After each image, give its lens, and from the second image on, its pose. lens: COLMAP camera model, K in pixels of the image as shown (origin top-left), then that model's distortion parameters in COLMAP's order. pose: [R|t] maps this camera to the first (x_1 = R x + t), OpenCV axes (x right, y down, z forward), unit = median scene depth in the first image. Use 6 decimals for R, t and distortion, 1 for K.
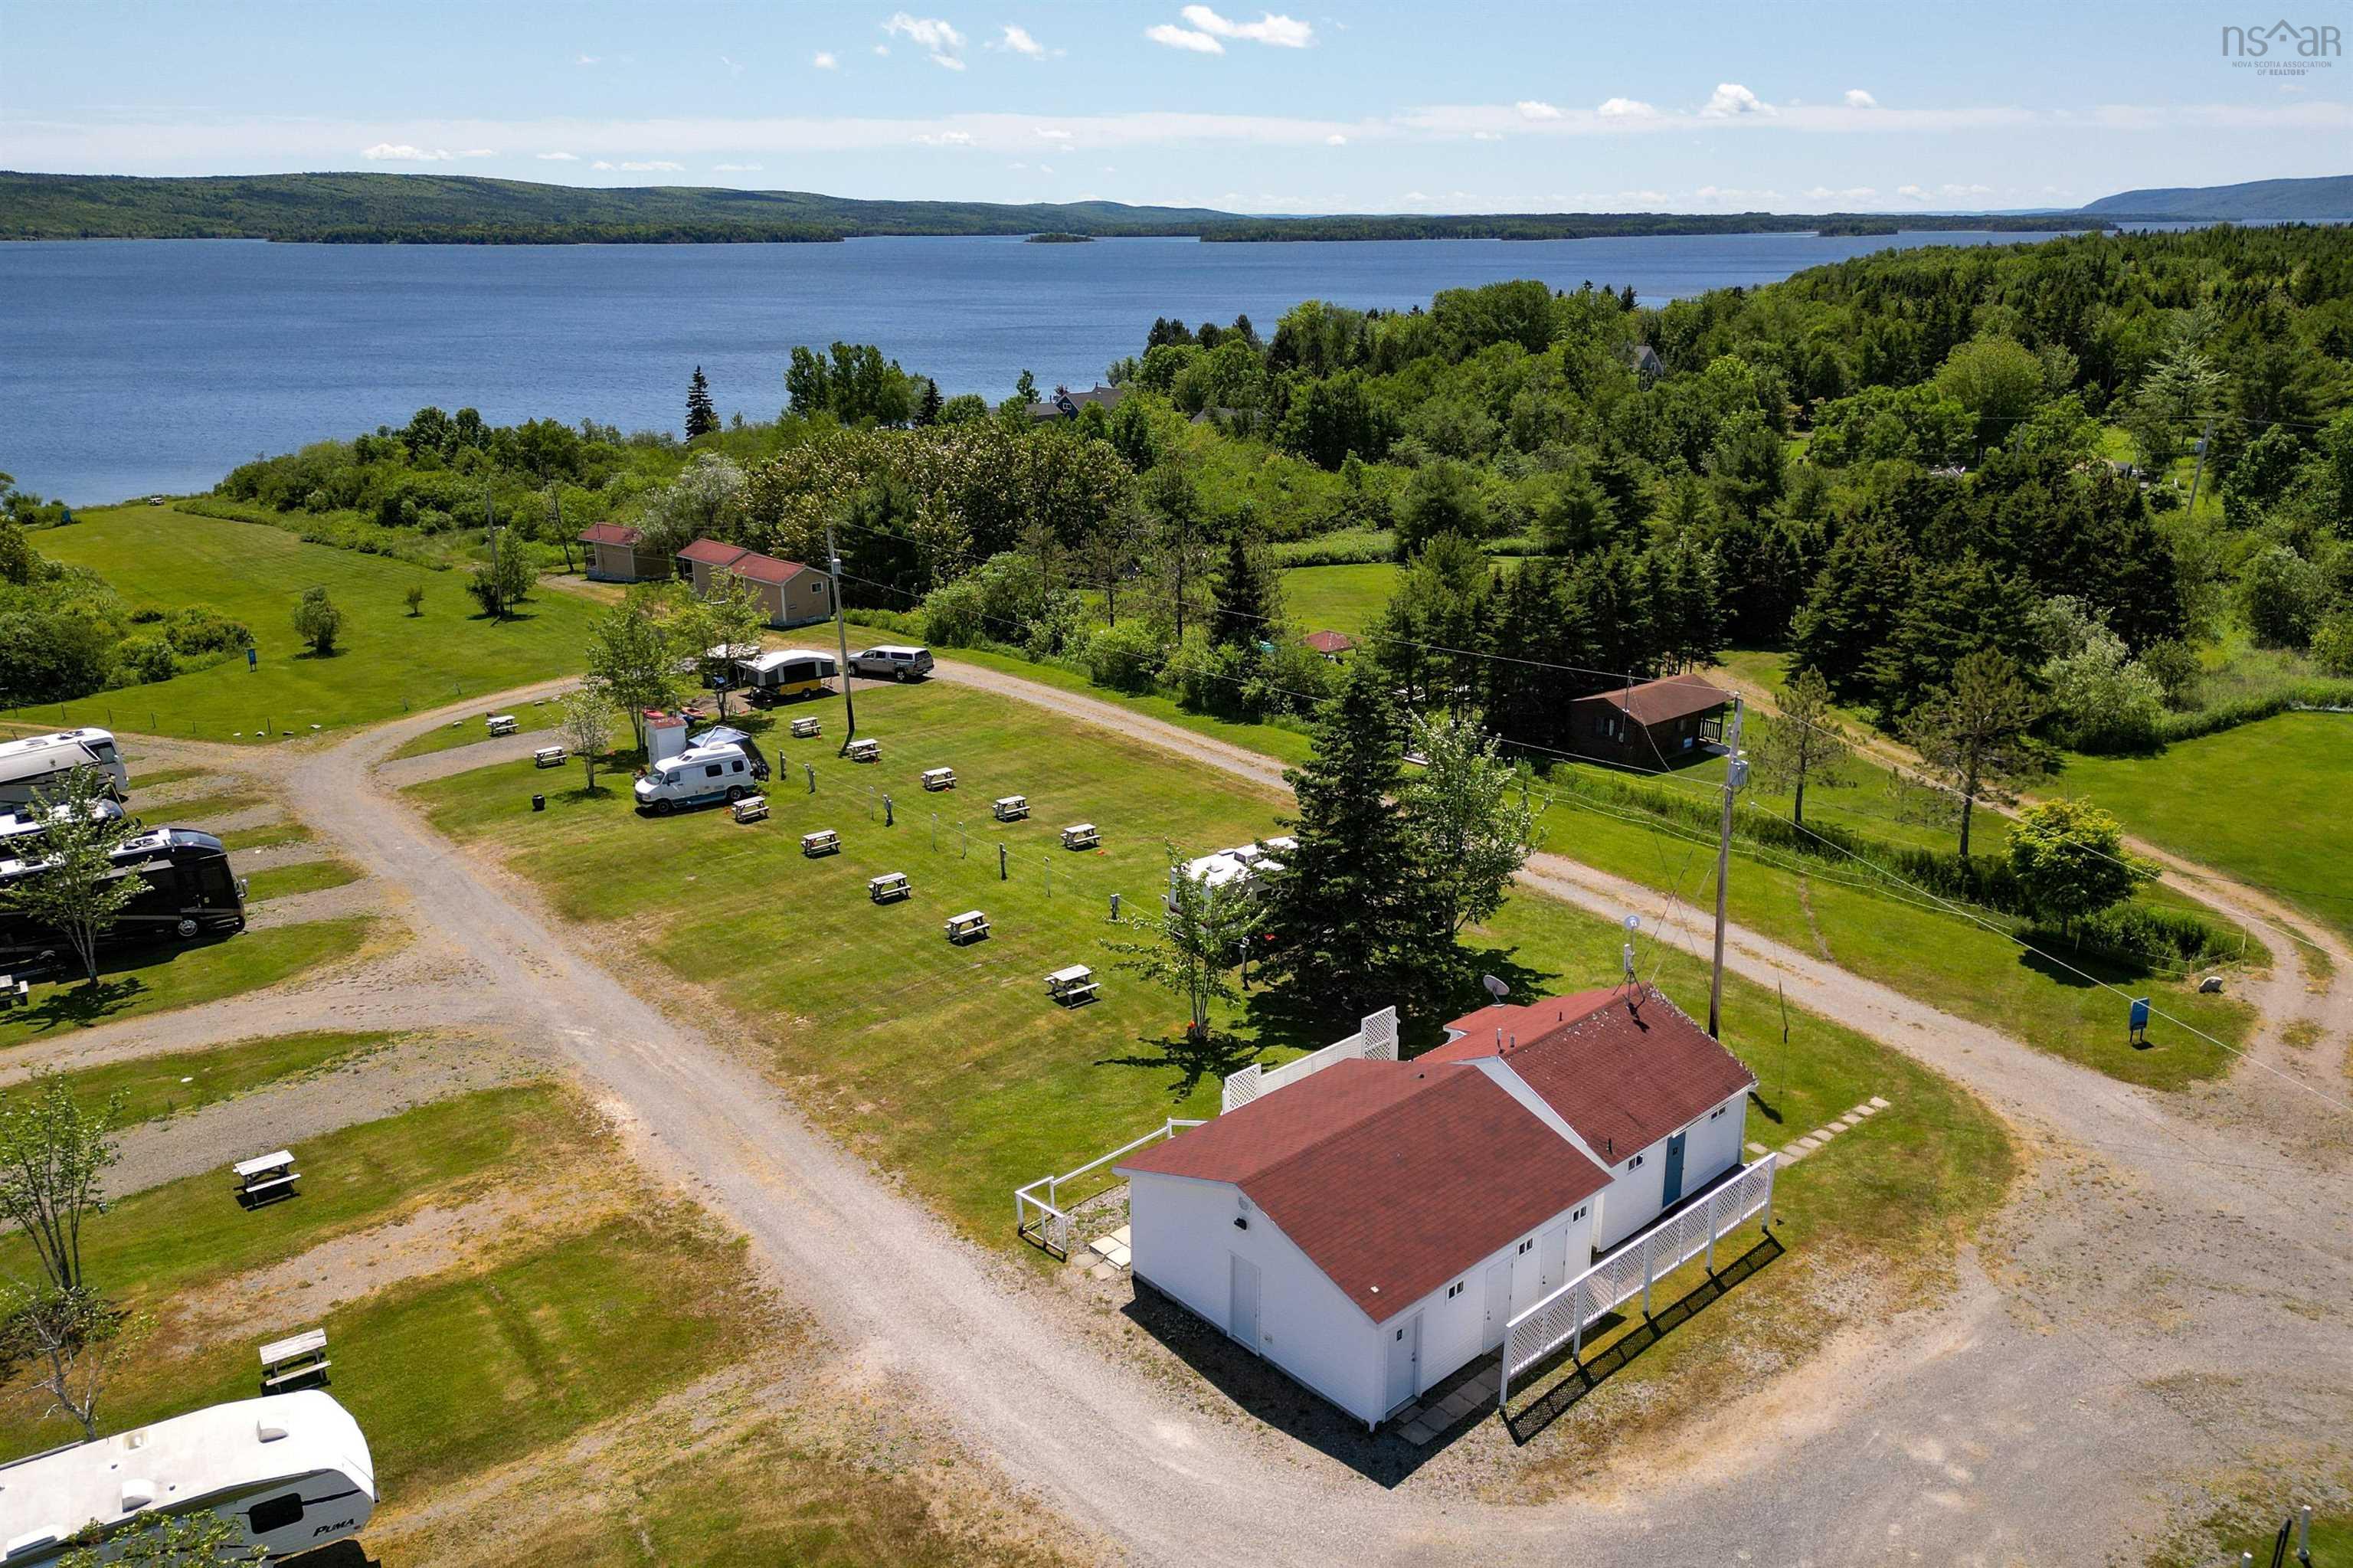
lens RADIAL K [[1720.6, 0, 1157.2], [0, 1720.6, 835.5], [0, 0, 1]] dist [0.085523, -0.083736]
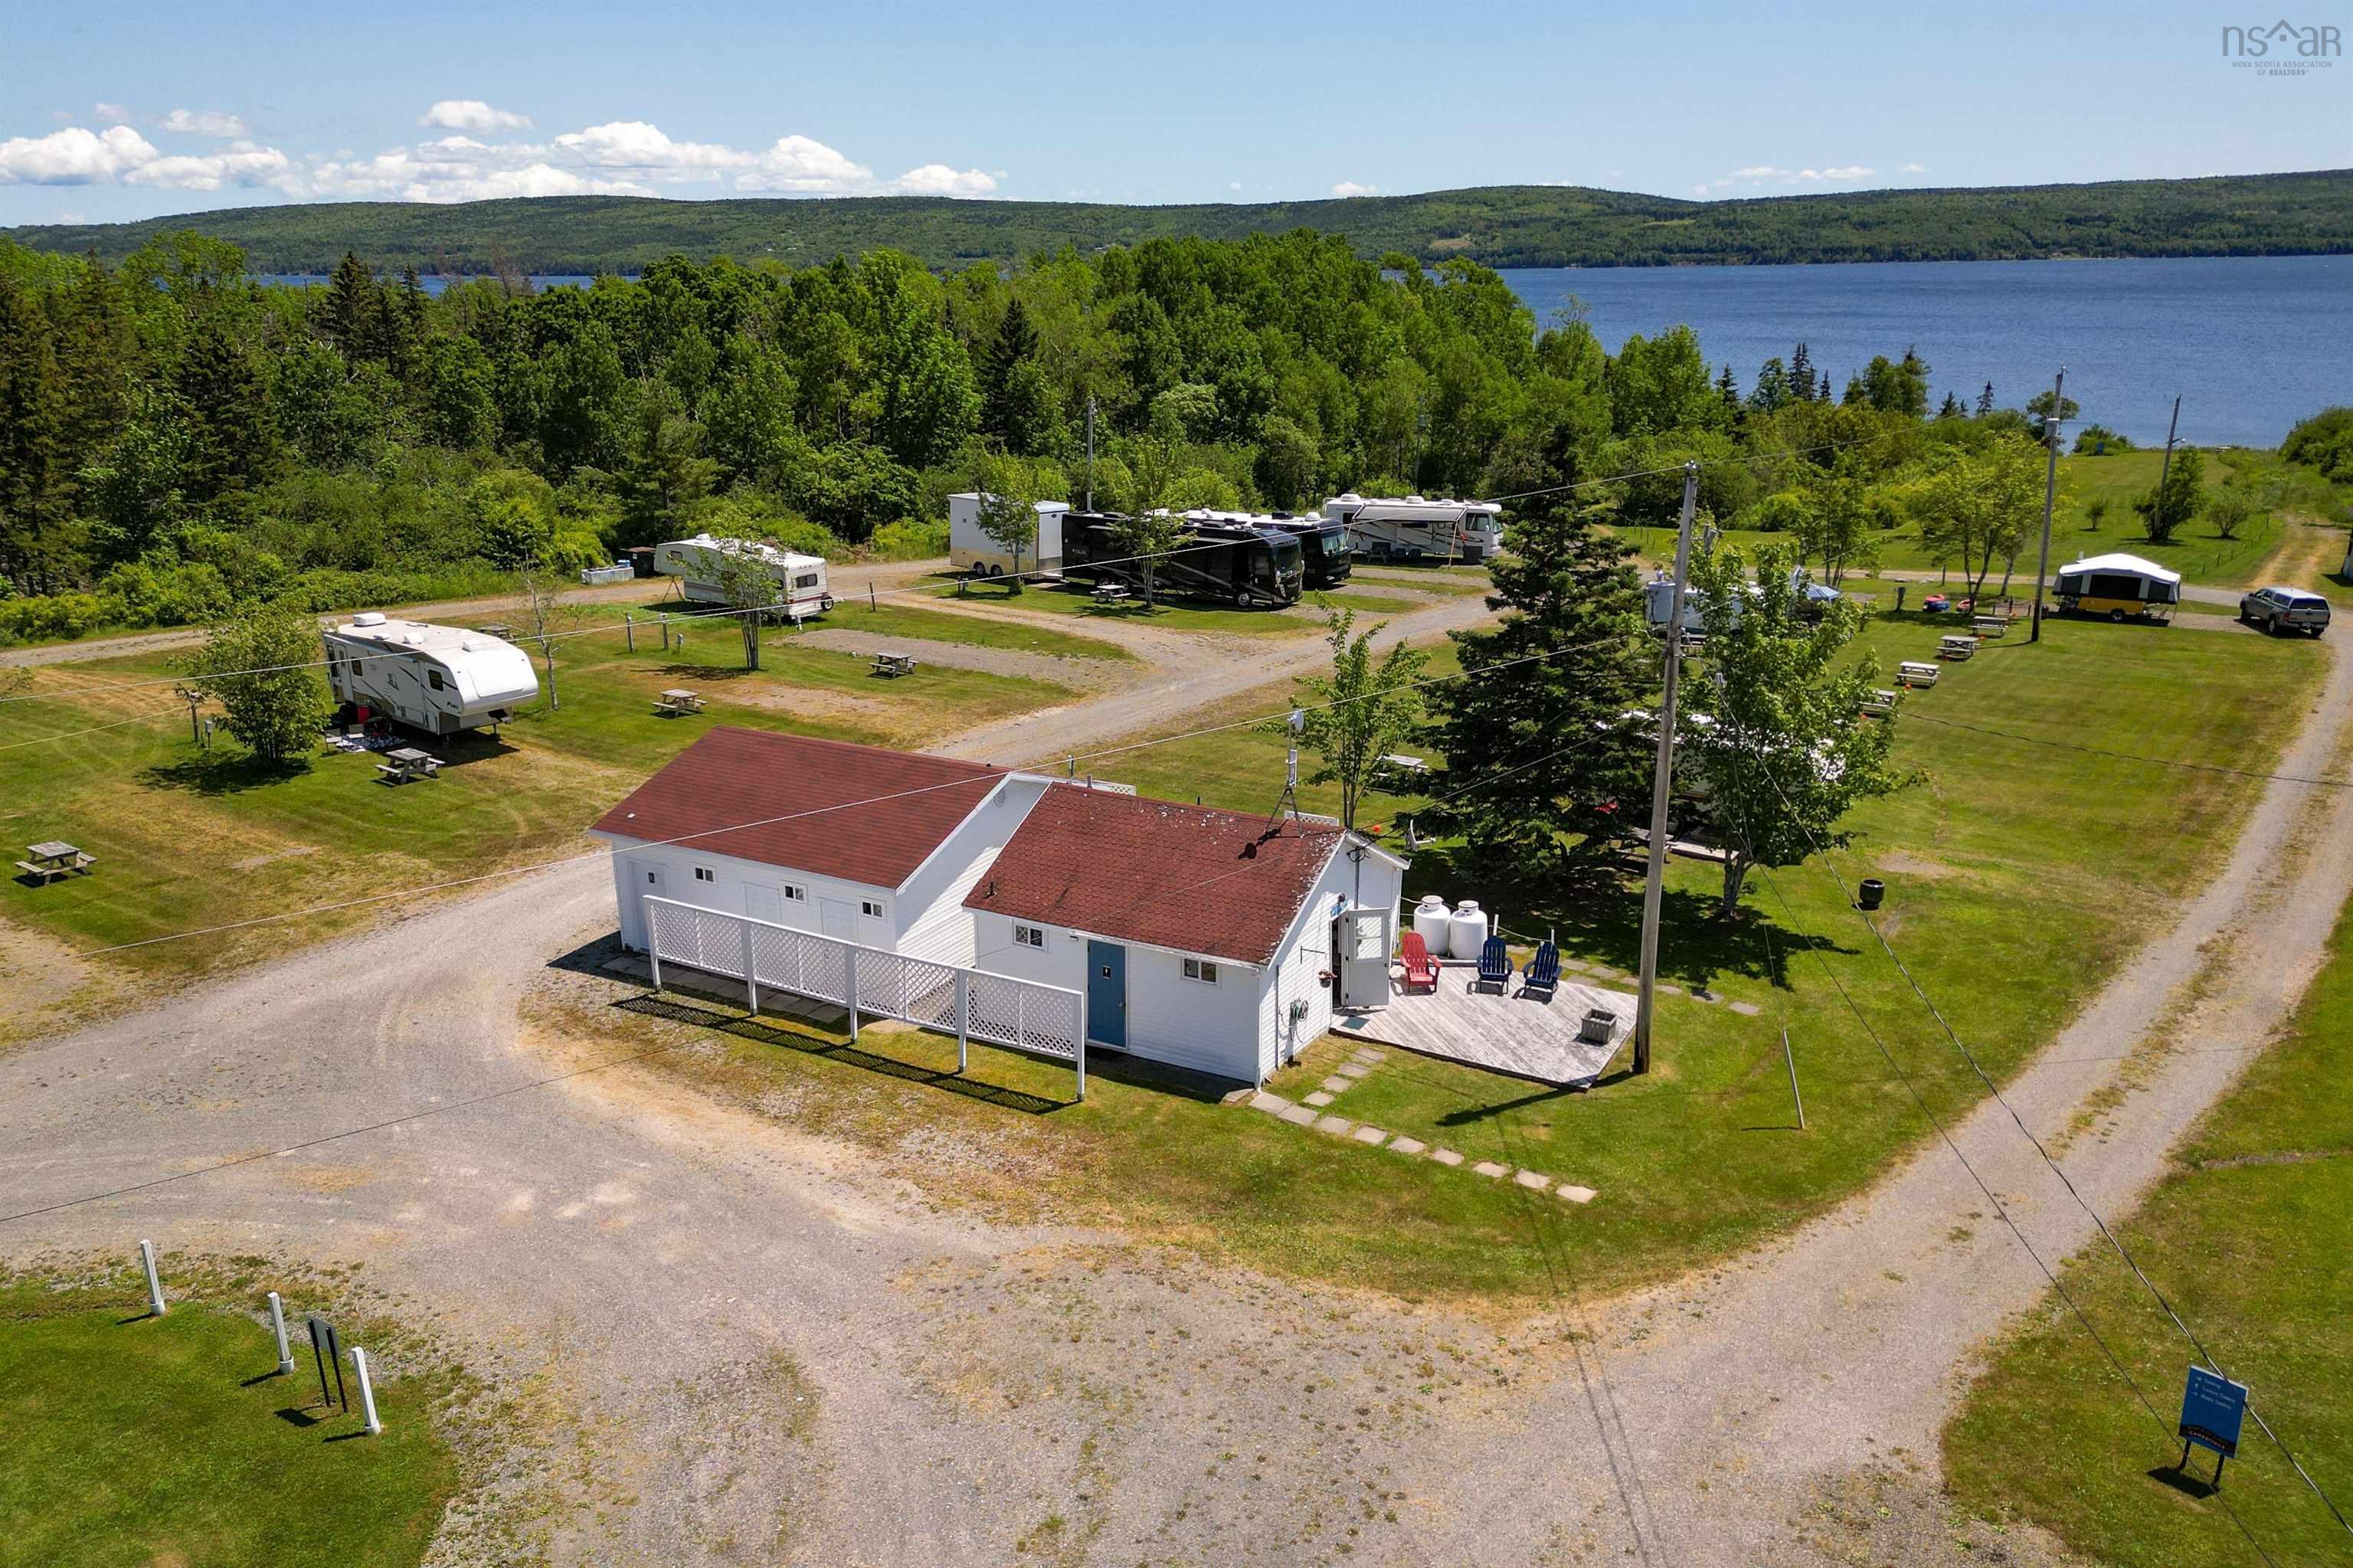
lens RADIAL K [[1720.6, 0, 1157.2], [0, 1720.6, 835.5], [0, 0, 1]] dist [0.085523, -0.083736]
pose [[0.313382, 0.297677, -0.901765, 0.289840], [-0.305785, 0.930654, 0.200947, -0.010107], [0.899048, 0.212773, 0.382675, 0.214298]]
